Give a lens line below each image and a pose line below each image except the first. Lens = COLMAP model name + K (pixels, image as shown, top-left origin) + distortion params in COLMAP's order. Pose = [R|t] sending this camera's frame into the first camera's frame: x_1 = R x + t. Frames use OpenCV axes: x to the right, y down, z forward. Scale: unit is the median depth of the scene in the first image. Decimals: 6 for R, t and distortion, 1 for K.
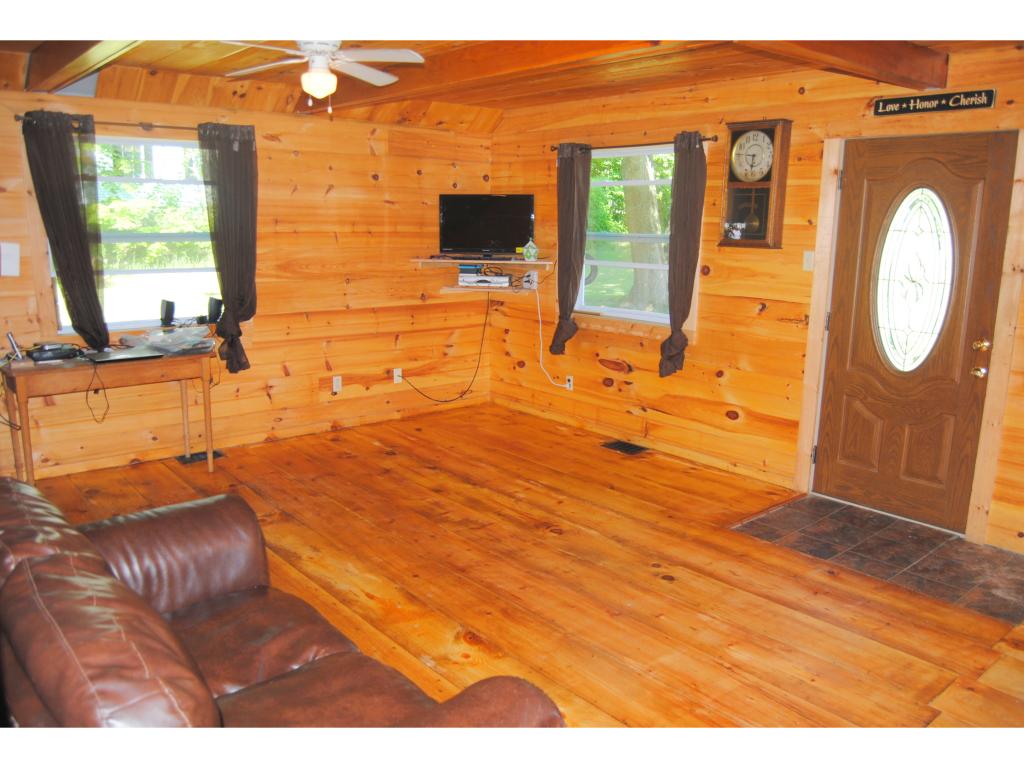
lens RADIAL K [[808.1, 0, 524.5], [0, 808.1, 399.7], [0, 0, 1]] dist [-0.095447, 0.039167]
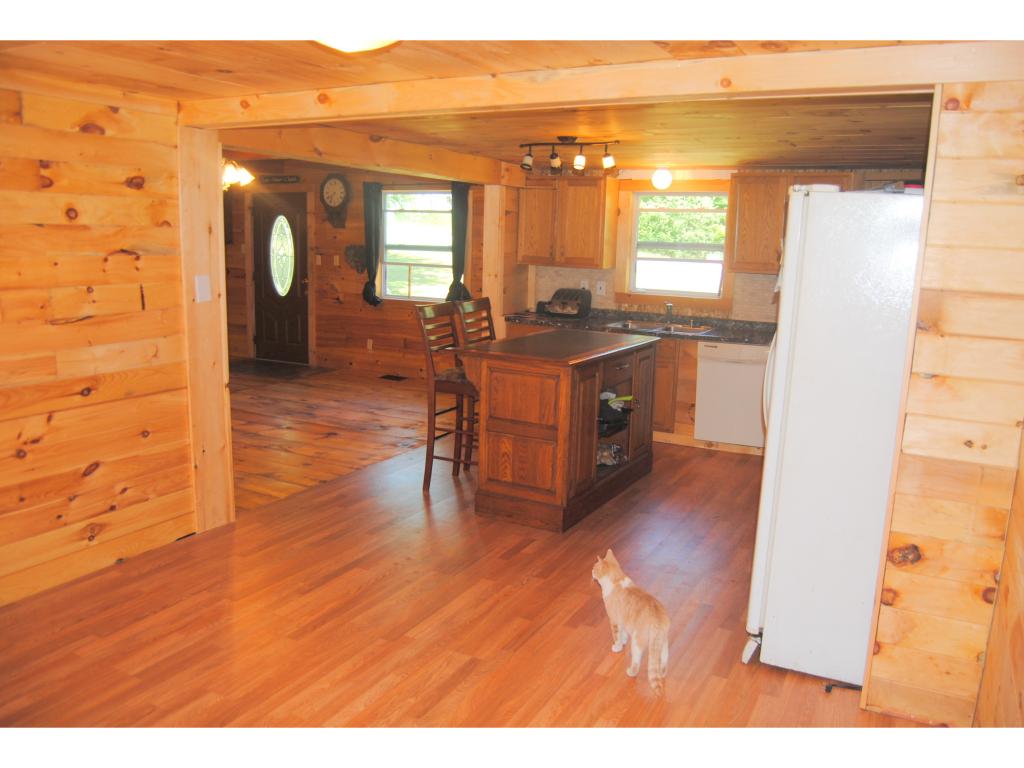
lens RADIAL K [[808.1, 0, 524.5], [0, 808.1, 399.7], [0, 0, 1]] dist [-0.095447, 0.039167]
pose [[0.925764, -0.063961, 0.372653, 0.220259], [0.068003, 0.997682, 0.002303, 0.266864], [-0.371937, 0.023210, 0.927968, -1.213608]]
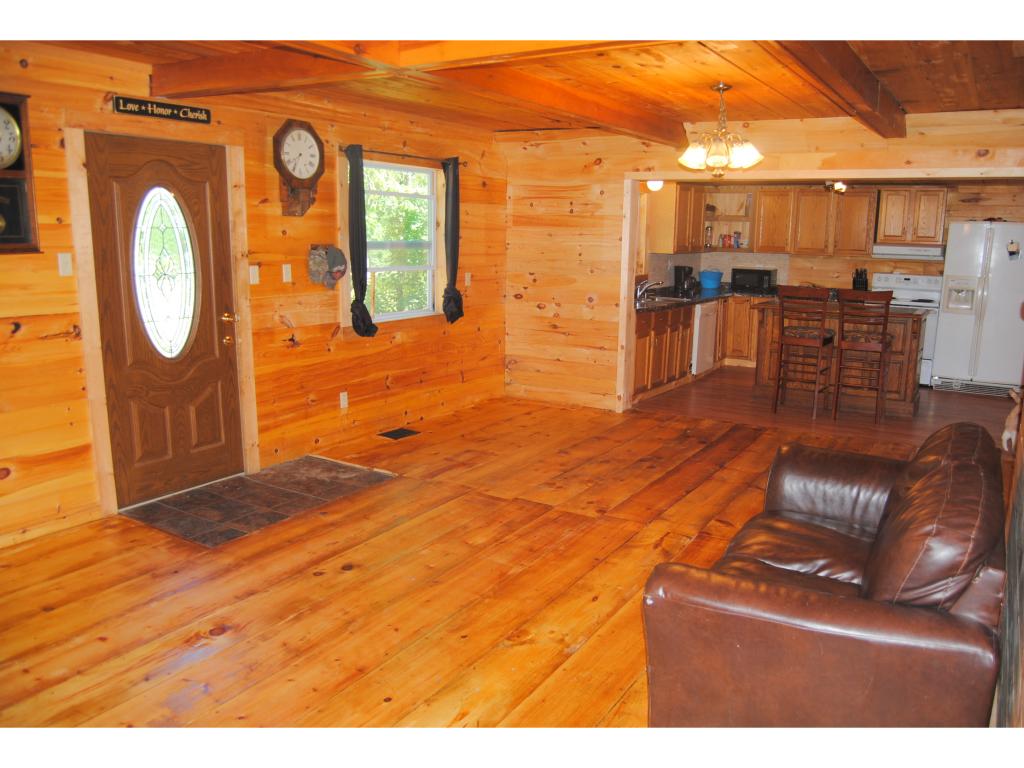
lens RADIAL K [[808.1, 0, 524.5], [0, 808.1, 399.7], [0, 0, 1]] dist [-0.095447, 0.039167]
pose [[-0.321413, -0.210308, 0.923290, -0.608762], [0.182879, 0.942884, 0.278435, -0.173351], [-0.929112, 0.258343, -0.264594, 0.759794]]
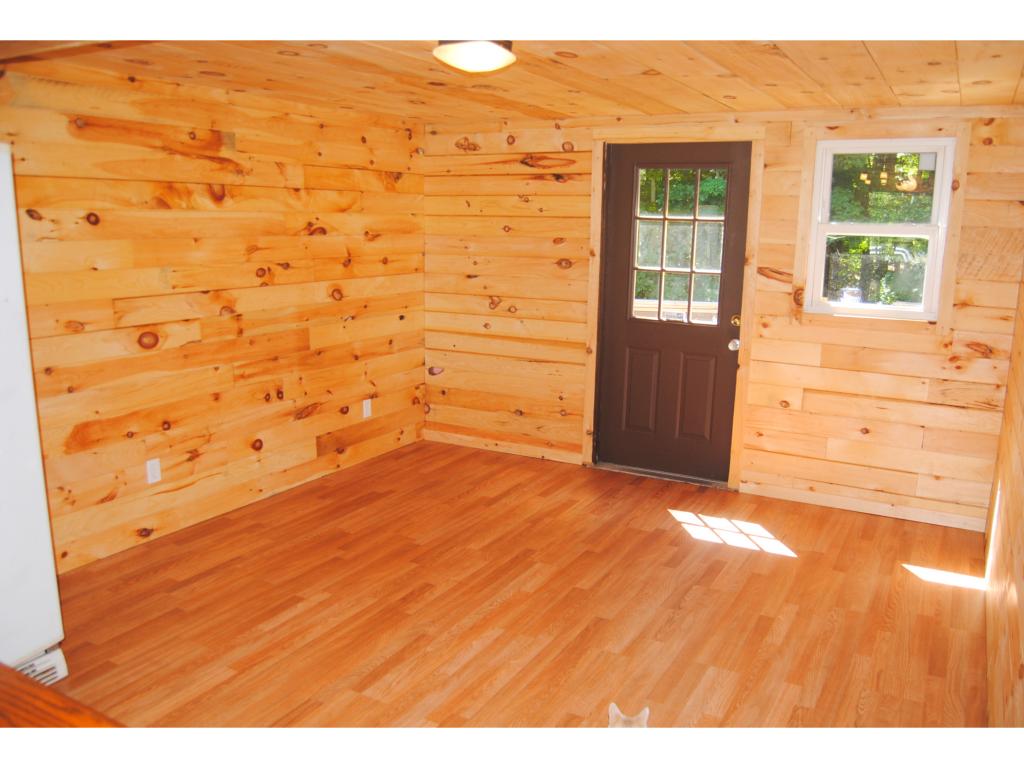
lens RADIAL K [[832.9, 0, 525.3], [0, 832.9, 399.8], [0, 0, 1]] dist [-0.093202, 0.033941]
pose [[-0.934927, 0.042767, -0.352253, 0.490883], [-0.106864, 0.912686, 0.394441, 0.044097], [0.338365, 0.406417, -0.848725, -0.162581]]
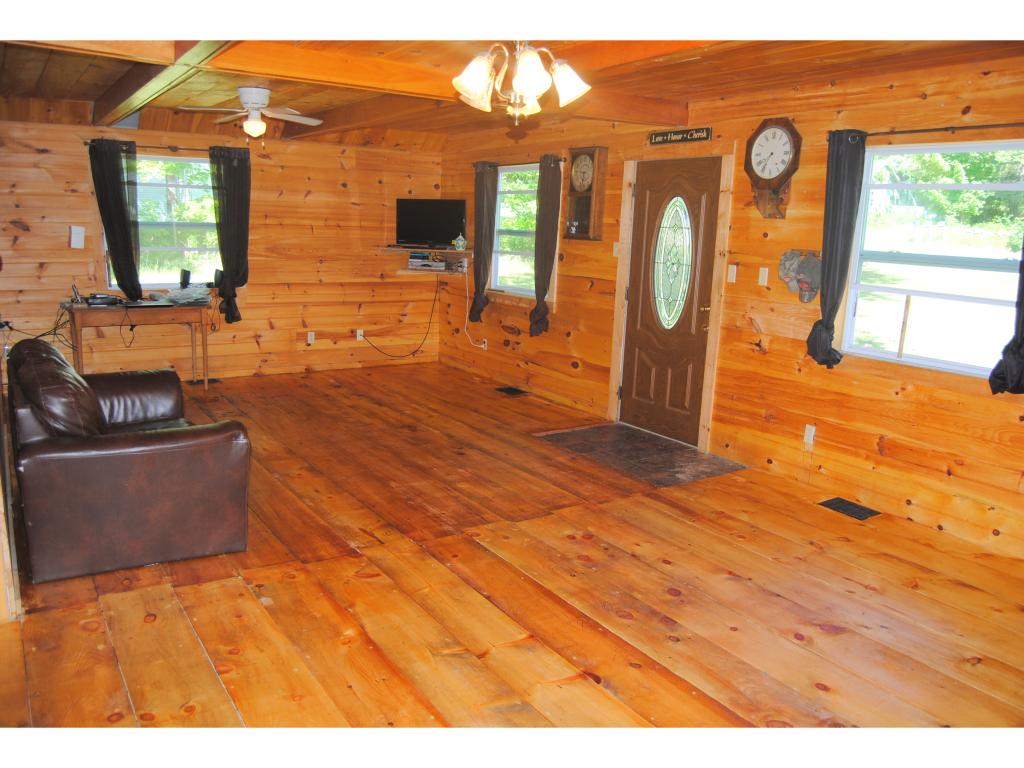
lens RADIAL K [[808.1, 0, 524.5], [0, 808.1, 399.7], [0, 0, 1]] dist [-0.095447, 0.039167]
pose [[0.992450, 0.045333, -0.113968, 0.352025], [-0.046174, 0.998922, -0.004752, 0.092769], [0.113629, 0.009979, 0.993473, -0.369928]]
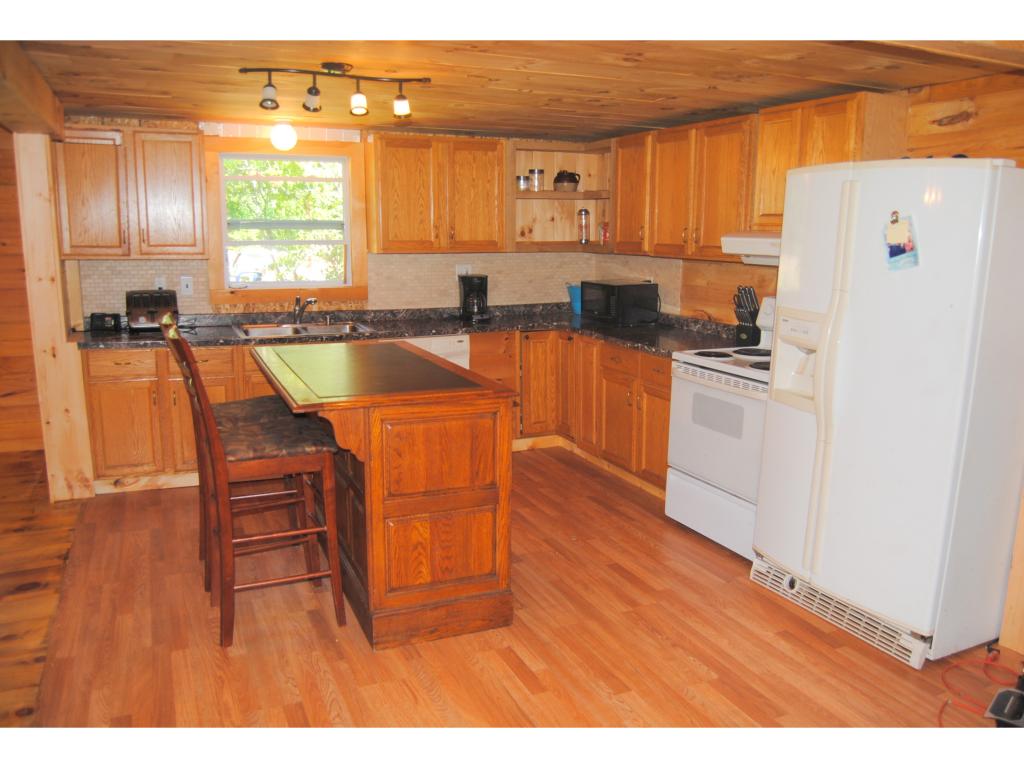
lens RADIAL K [[808.1, 0, 524.5], [0, 808.1, 399.7], [0, 0, 1]] dist [-0.095447, 0.039167]
pose [[0.274900, -0.208018, 0.938700, 0.014391], [0.197533, 0.967708, 0.156598, 0.143984], [-0.940963, 0.142375, 0.307113, -0.617708]]
